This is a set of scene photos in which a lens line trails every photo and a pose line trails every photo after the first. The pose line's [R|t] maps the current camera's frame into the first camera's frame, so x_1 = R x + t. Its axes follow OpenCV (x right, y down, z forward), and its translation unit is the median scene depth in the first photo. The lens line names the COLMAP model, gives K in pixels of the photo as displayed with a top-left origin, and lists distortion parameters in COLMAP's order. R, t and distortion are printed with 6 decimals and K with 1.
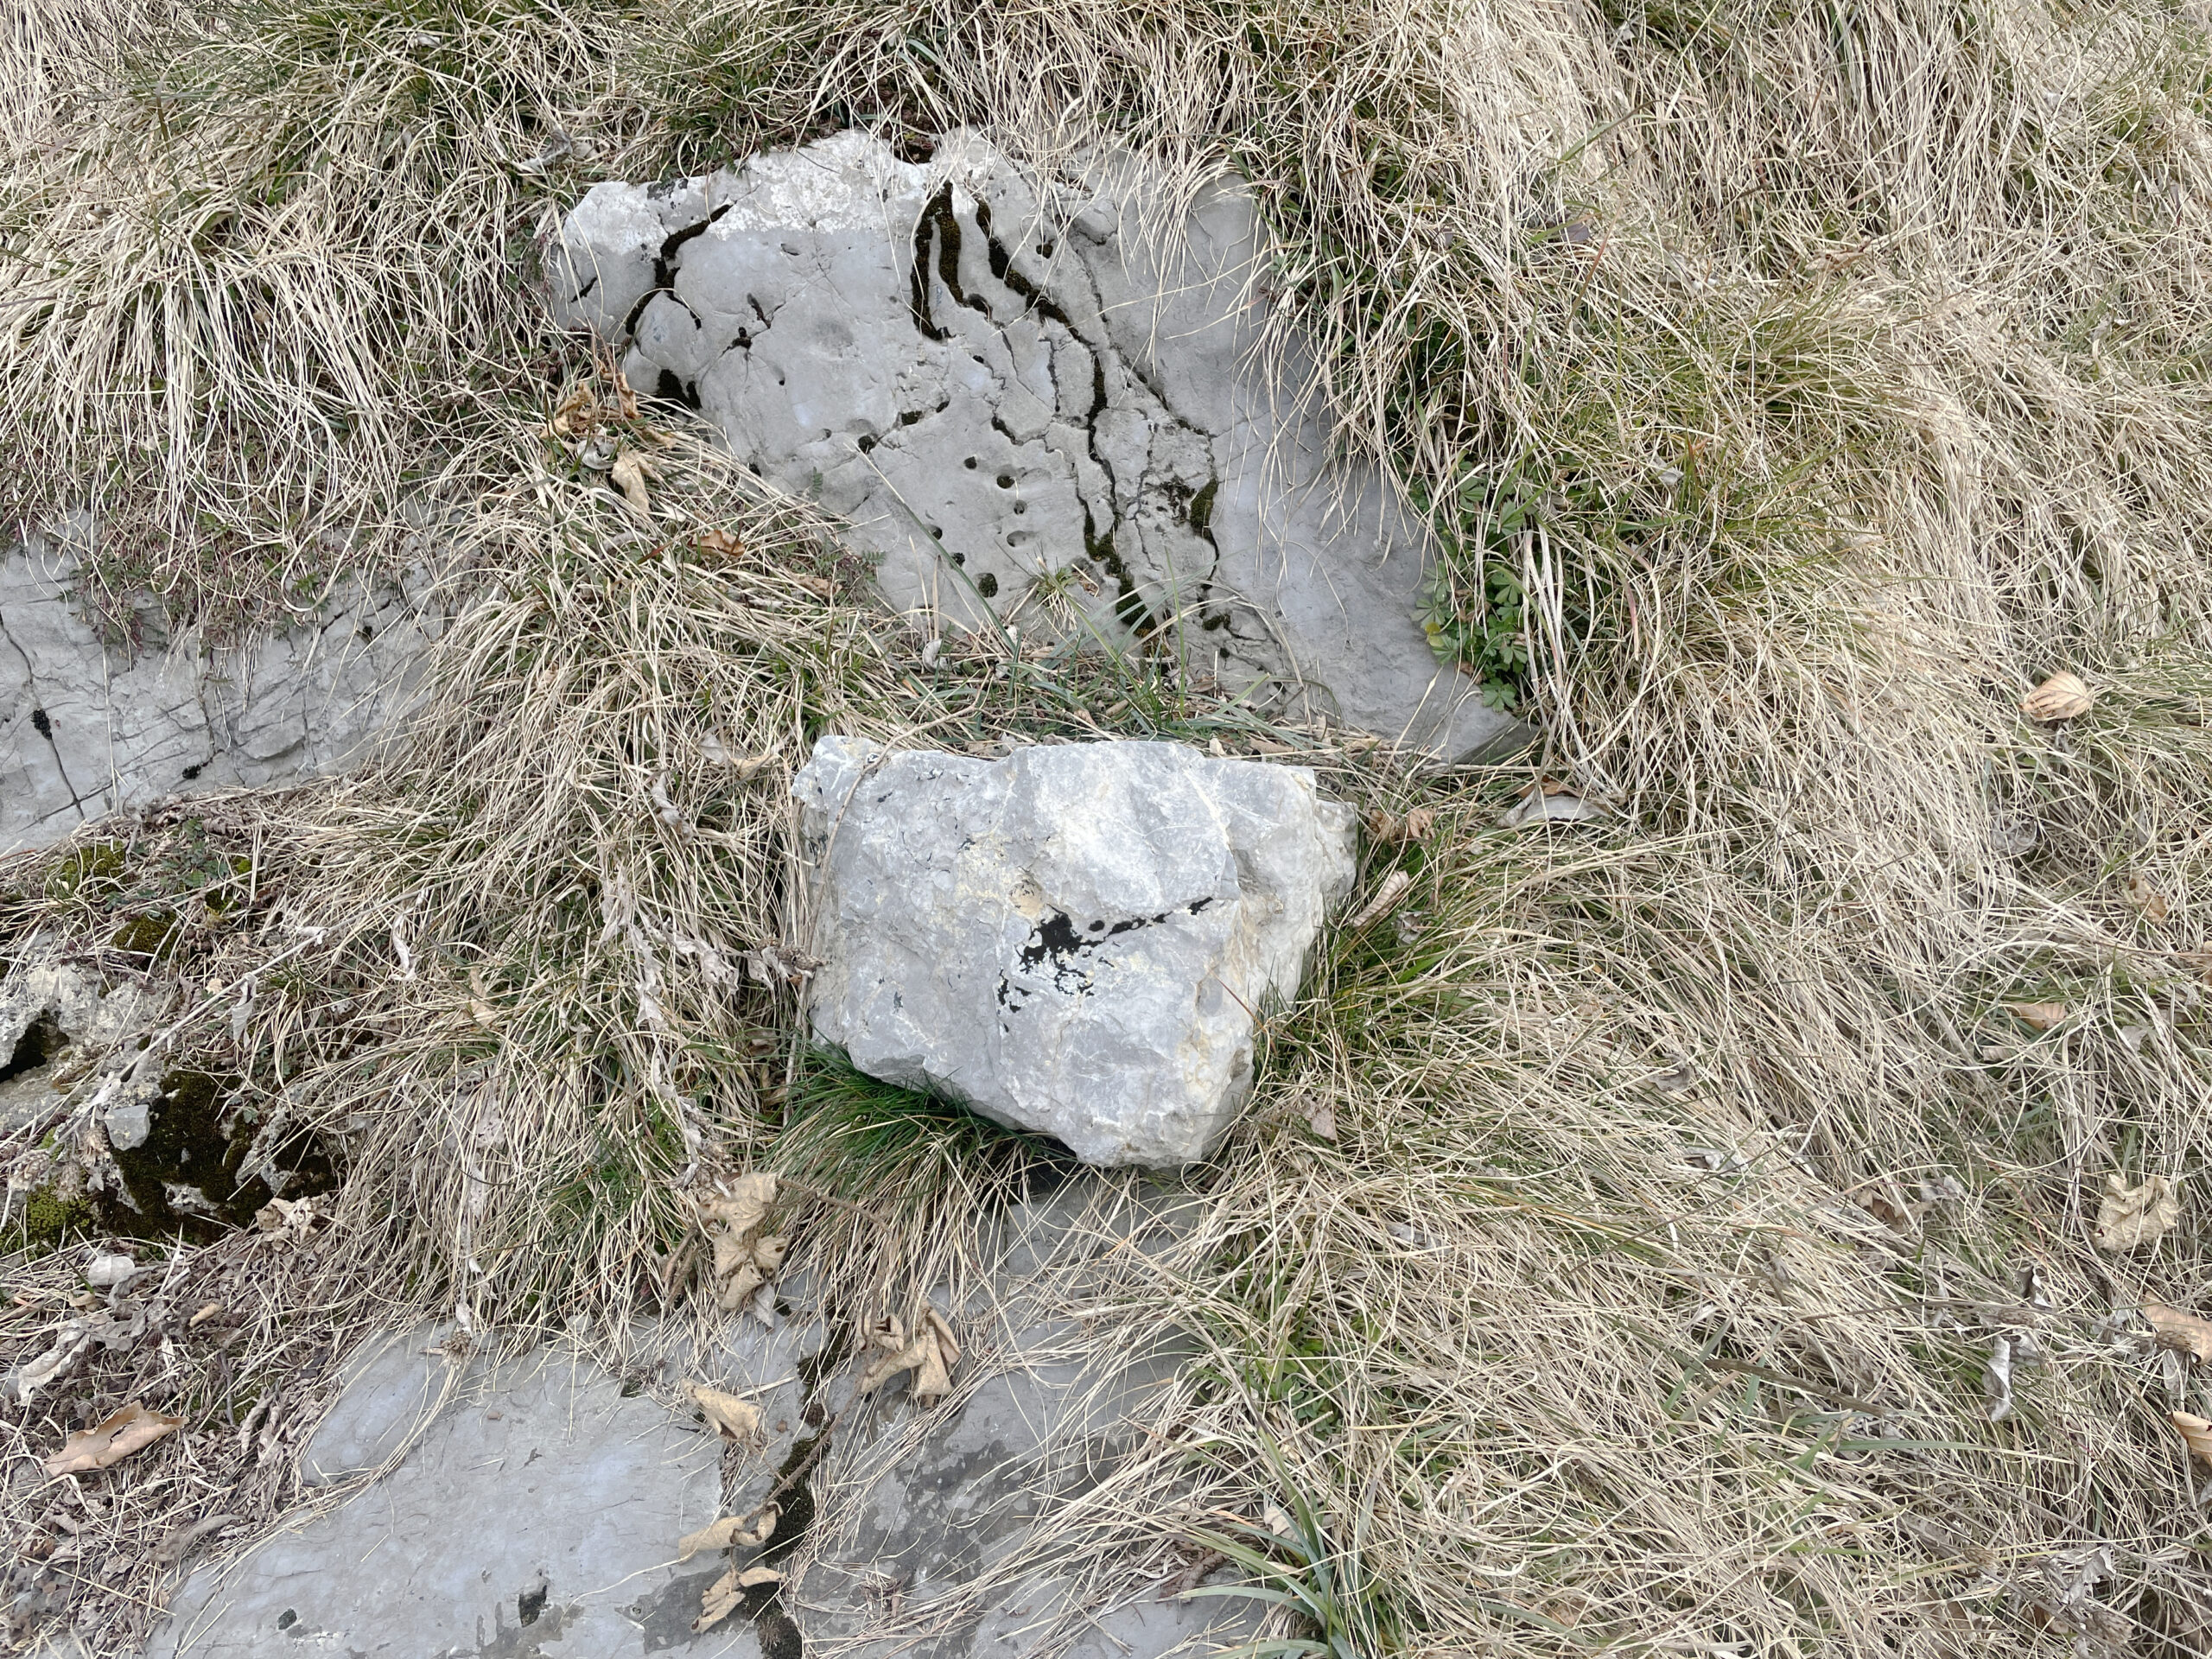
lens RADIAL K [[1665.9, 0, 1096.8], [0, 1665.9, 825.5], [0, 0, 1]] dist [0.081607, -0.119768]
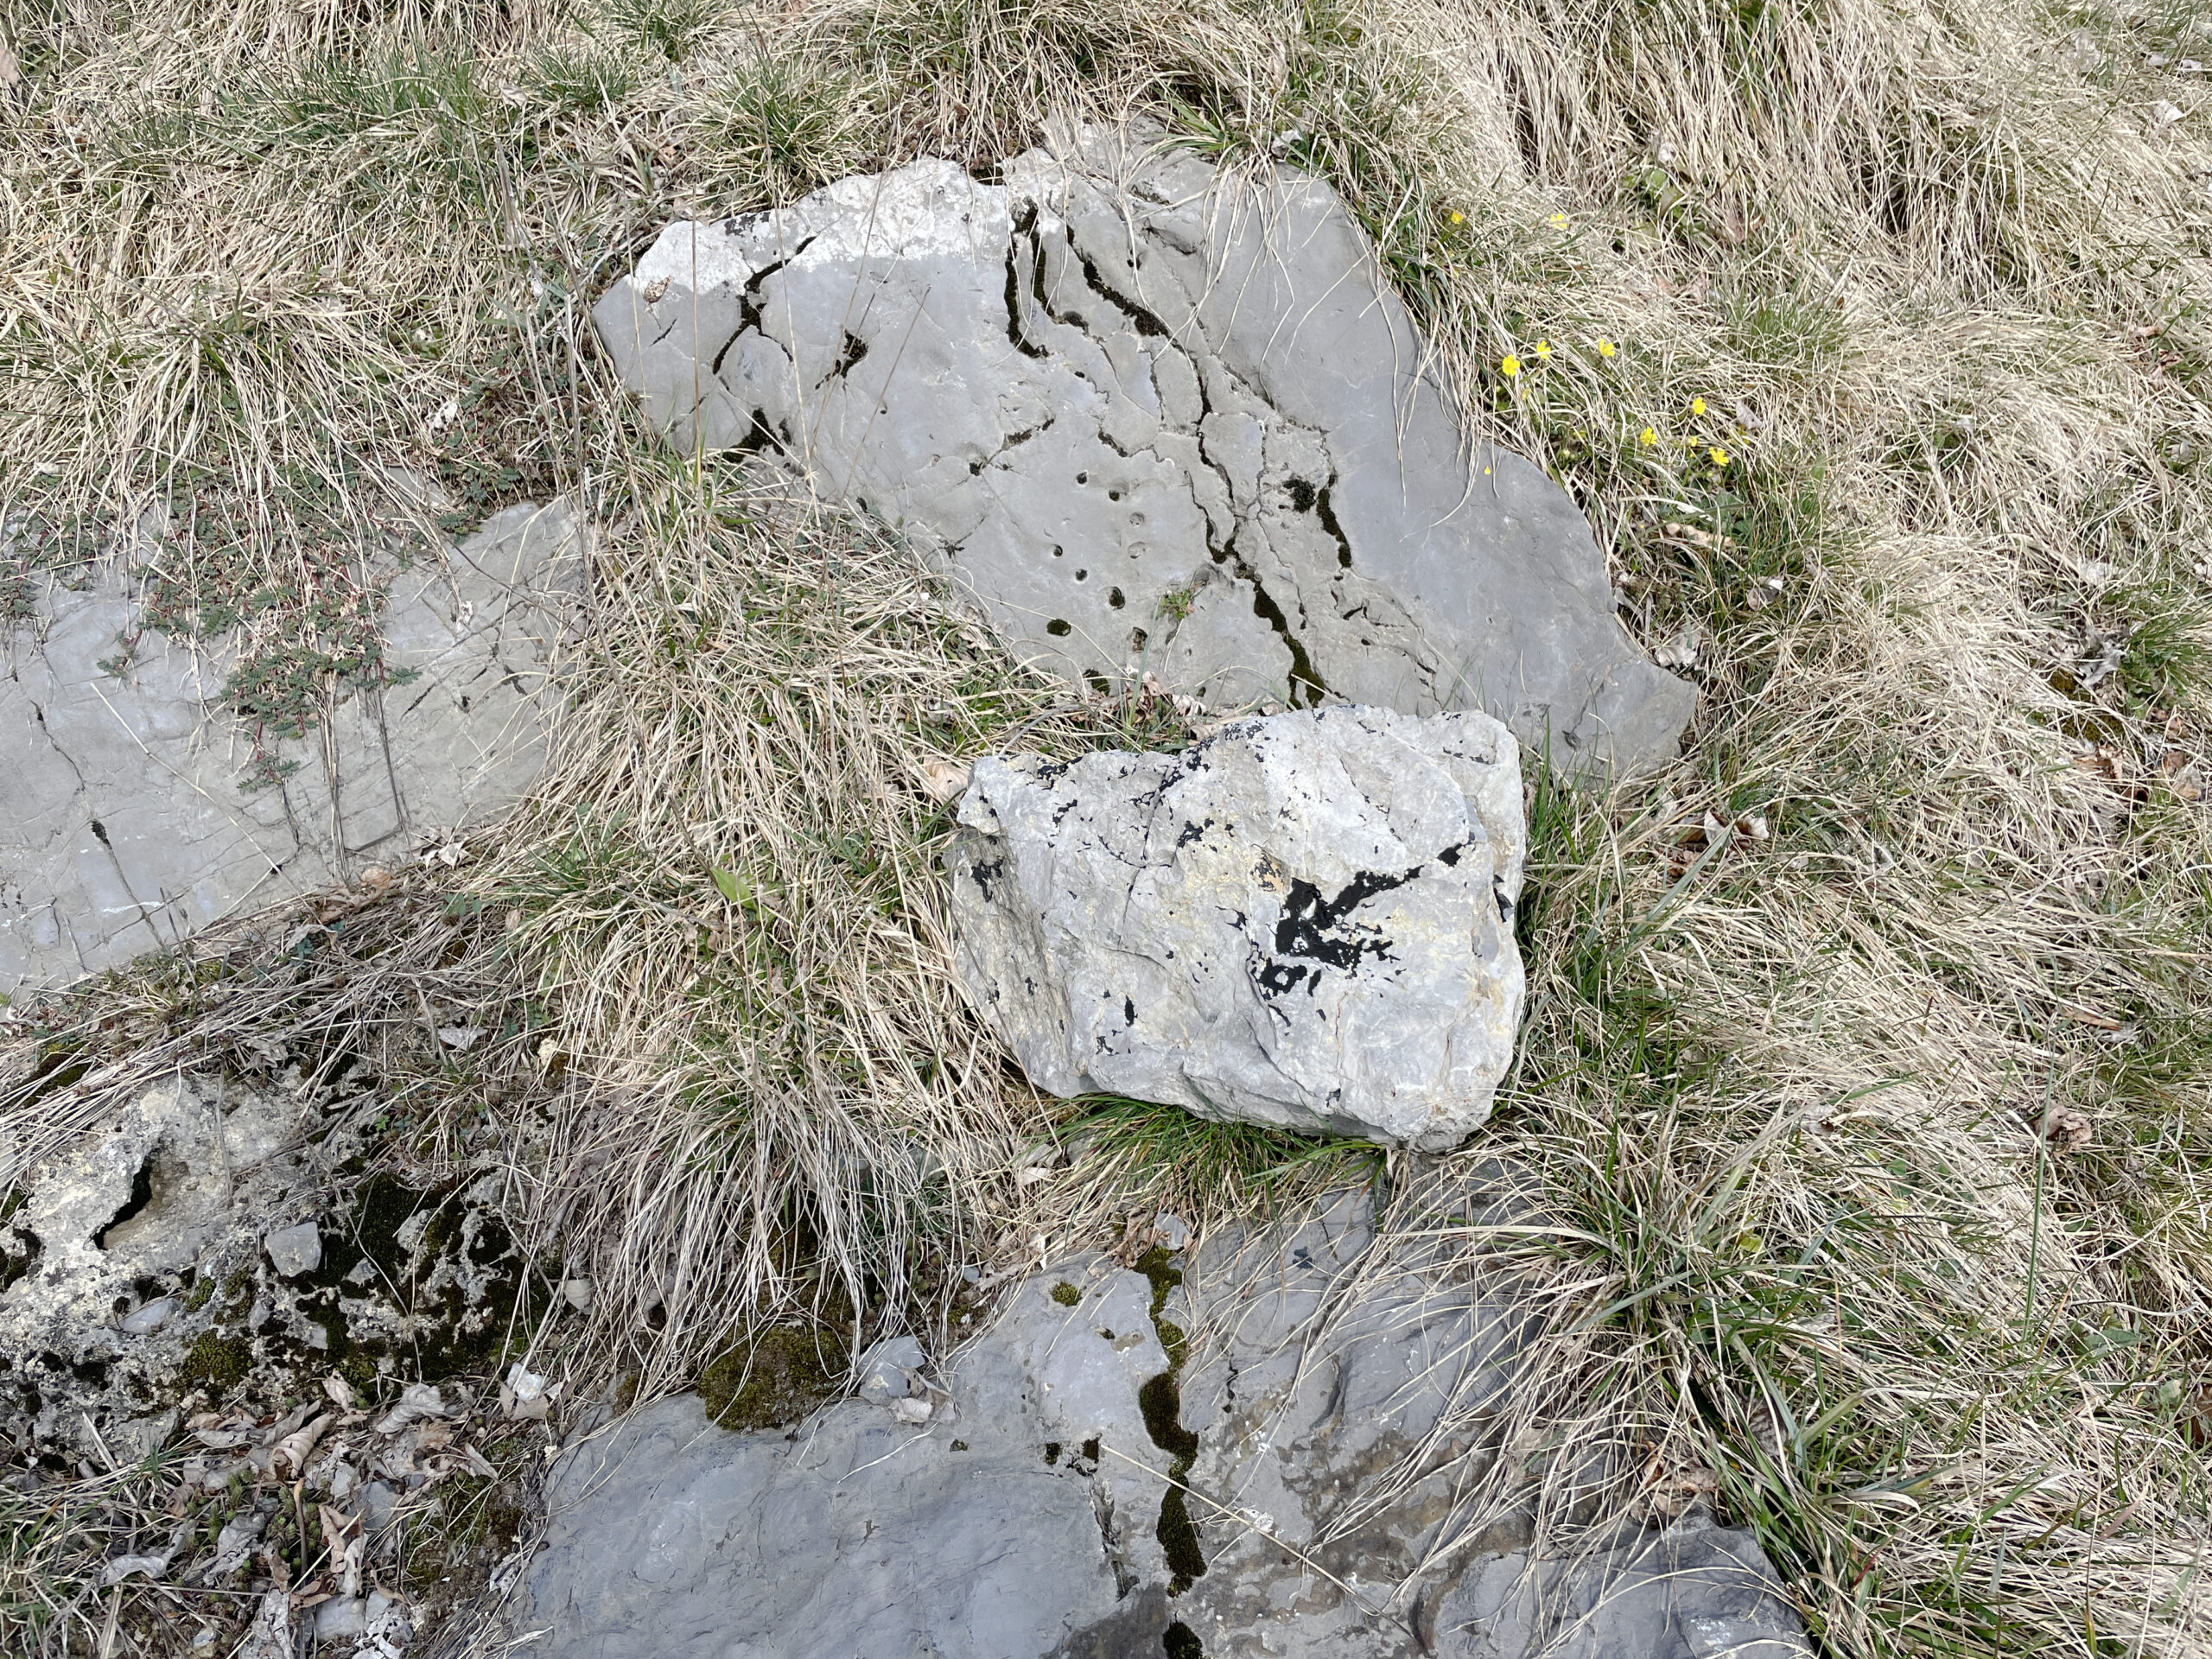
lens RADIAL K [[1665.9, 0, 1096.8], [0, 1665.9, 825.5], [0, 0, 1]] dist [0.081607, -0.119768]
pose [[0.988669, -0.096307, 0.115144, -0.200483], [0.103967, 0.992617, -0.062472, 0.047644], [-0.108277, 0.073736, 0.991382, 0.042524]]
